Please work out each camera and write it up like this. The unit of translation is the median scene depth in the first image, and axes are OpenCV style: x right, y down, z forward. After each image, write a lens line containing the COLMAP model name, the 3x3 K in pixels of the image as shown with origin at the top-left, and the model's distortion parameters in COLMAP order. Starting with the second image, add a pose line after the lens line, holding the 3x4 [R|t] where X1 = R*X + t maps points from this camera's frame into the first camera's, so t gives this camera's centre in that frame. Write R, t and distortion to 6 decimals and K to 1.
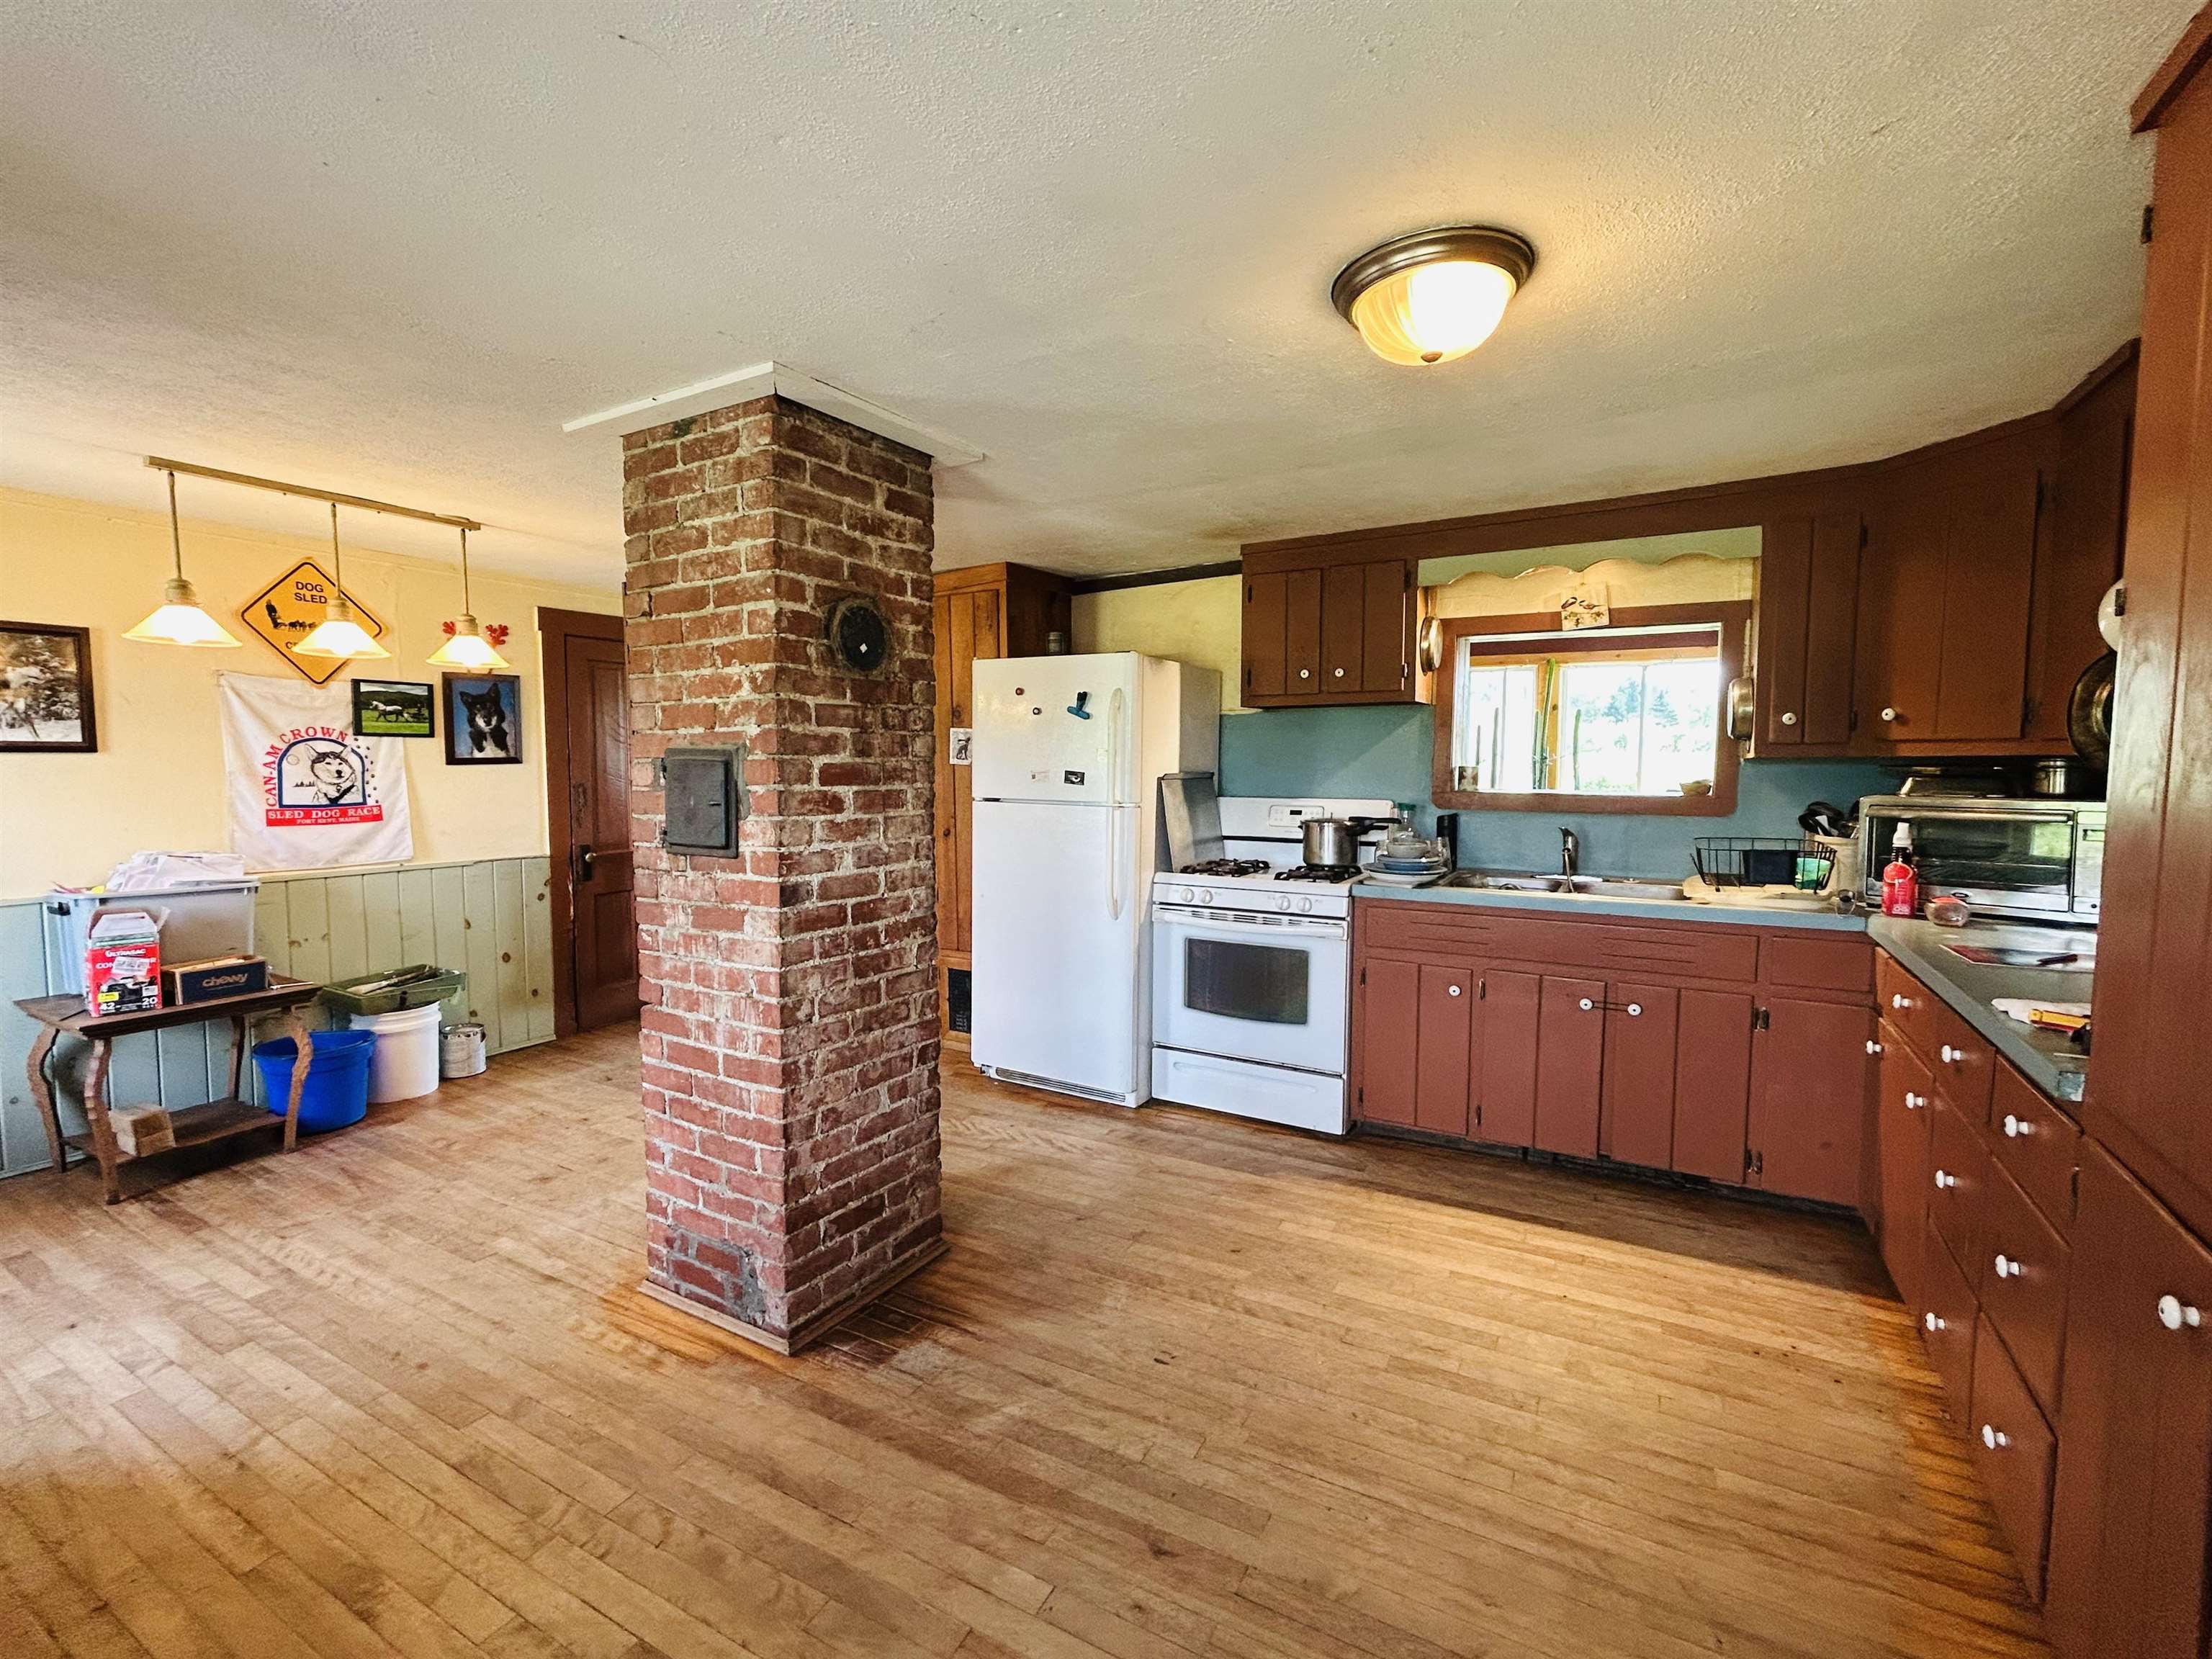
lens RADIAL K [[980.2, 0, 1112.4], [0, 980.2, 822.5], [0, 0, 1]] dist [-0.000635, 0.000510]
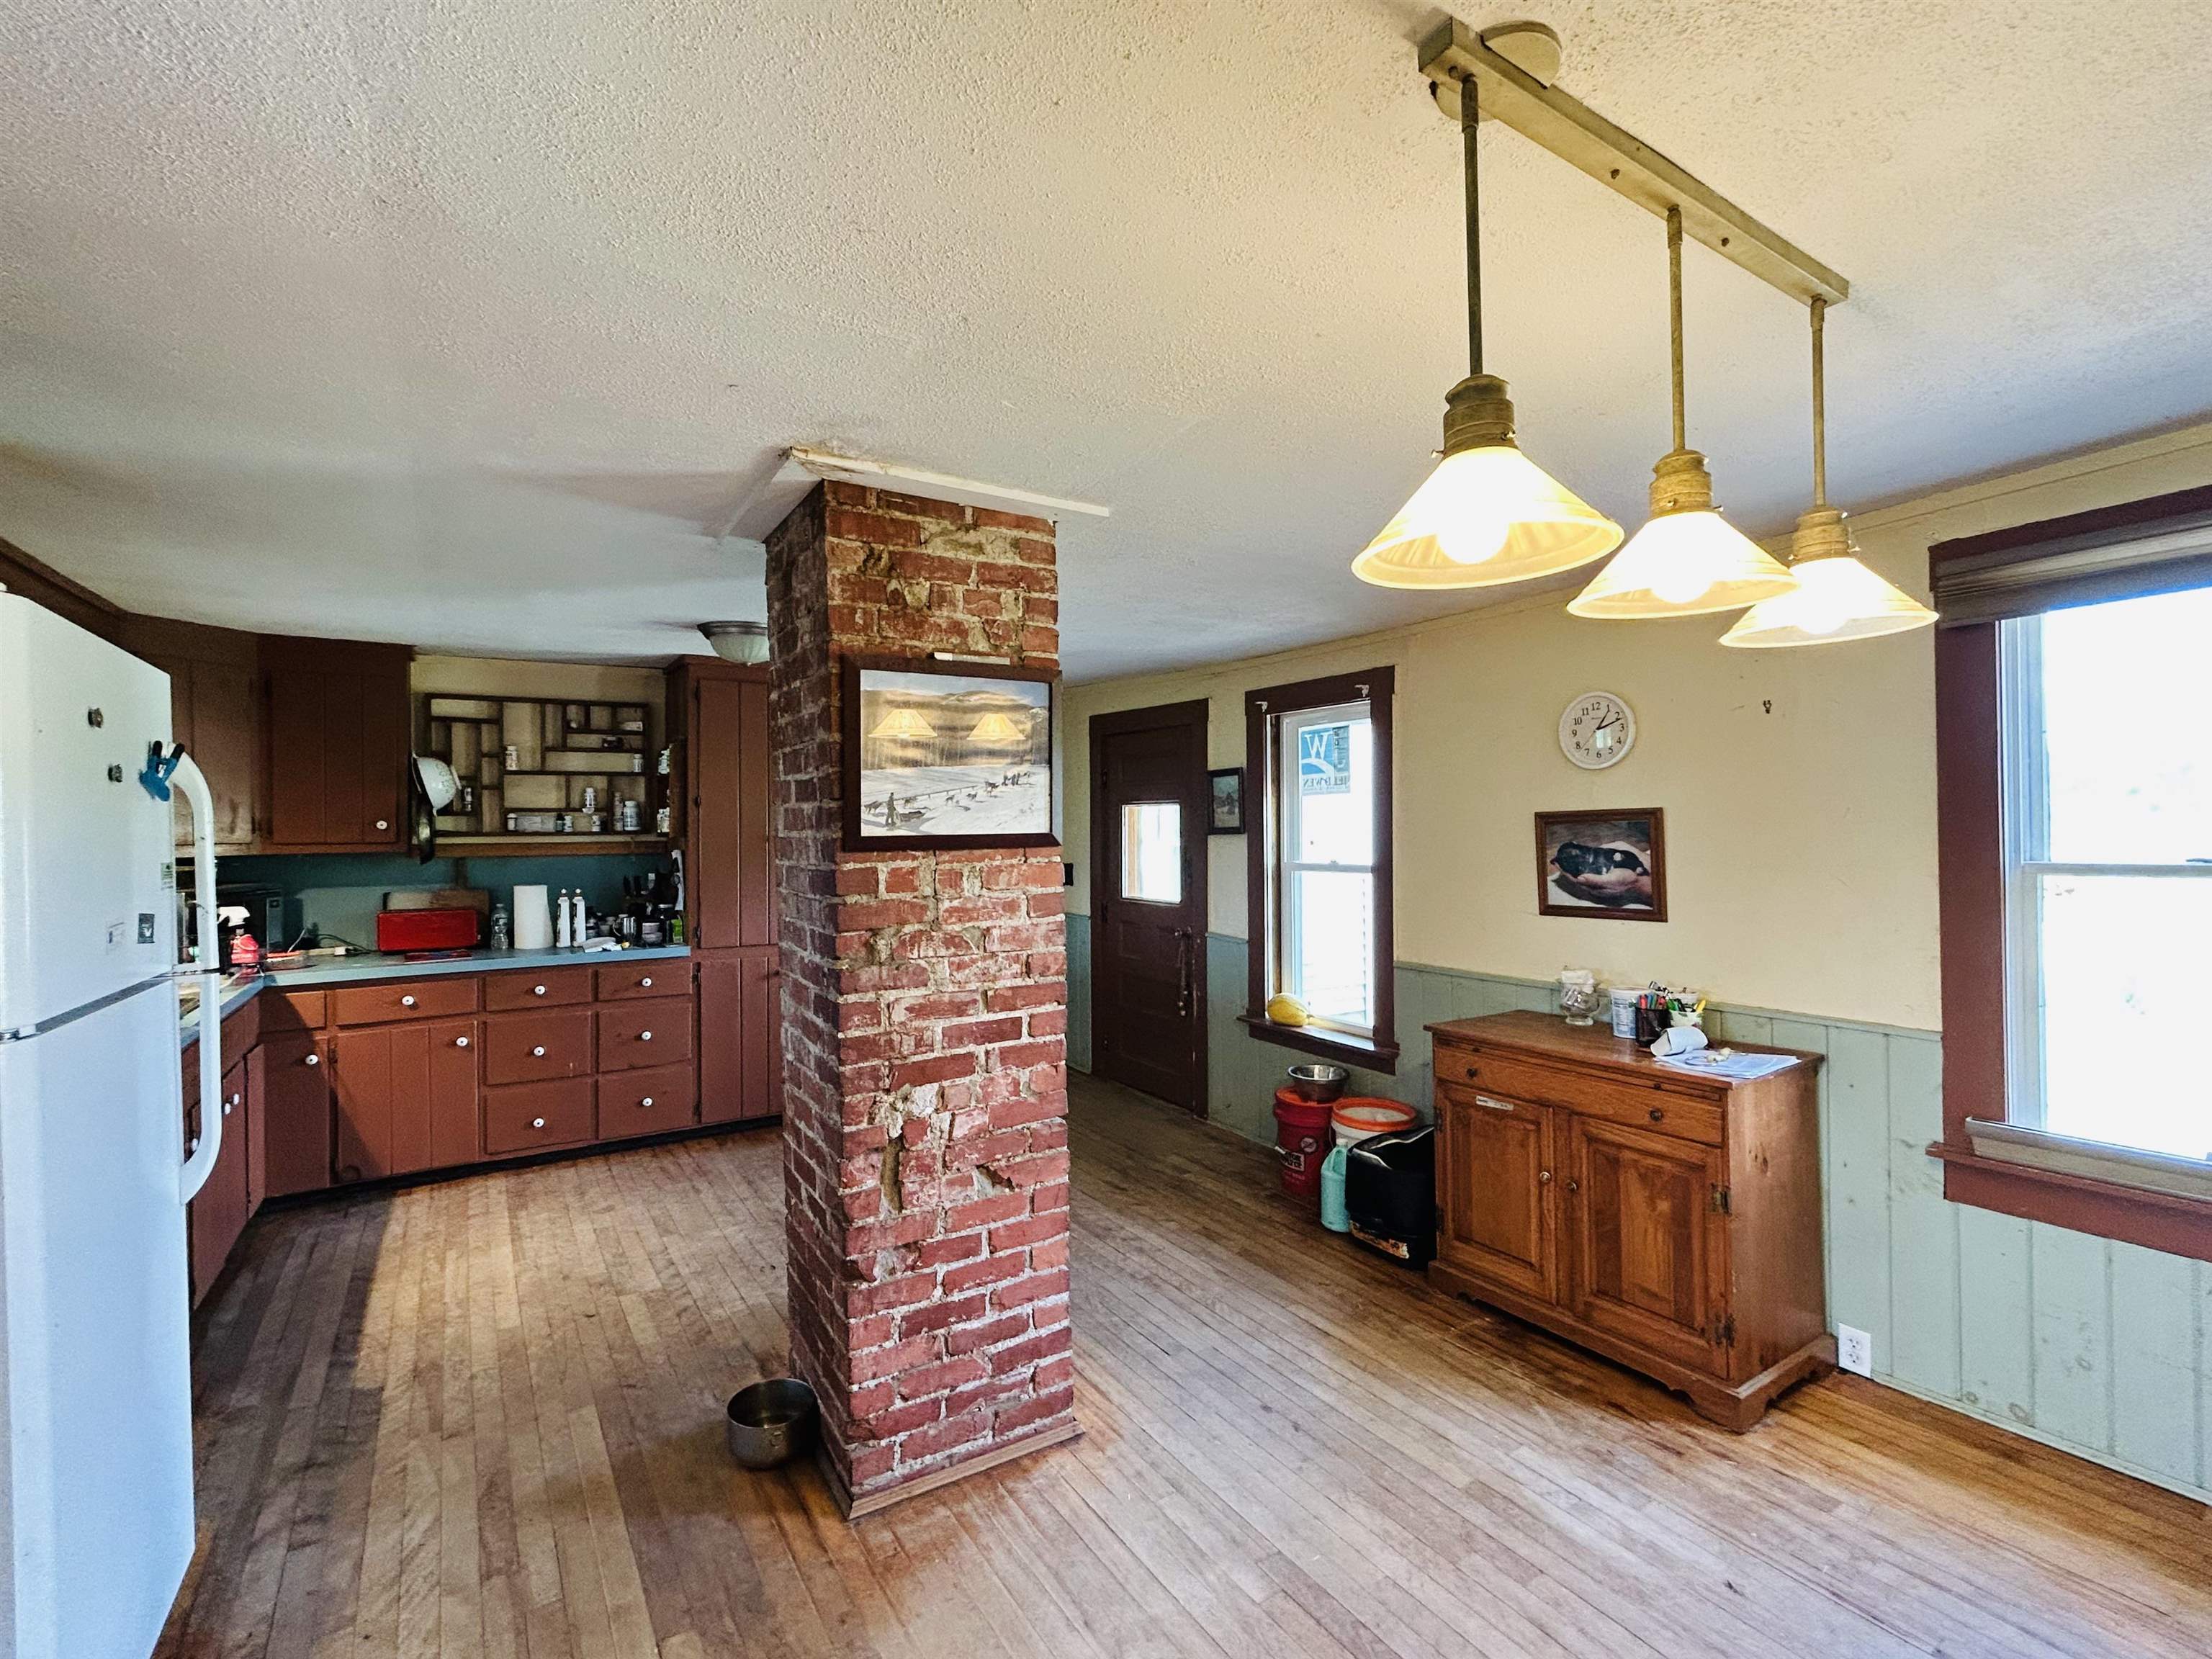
lens RADIAL K [[980.2, 0, 1100.6], [0, 980.2, 831.0], [0, 0, 1]] dist [-0.000635, 0.000510]
pose [[-0.885831, 0.009313, 0.463915, -0.910719], [0.044954, 0.996818, 0.065828, -0.143270], [-0.461826, 0.079167, -0.883430, 1.724257]]
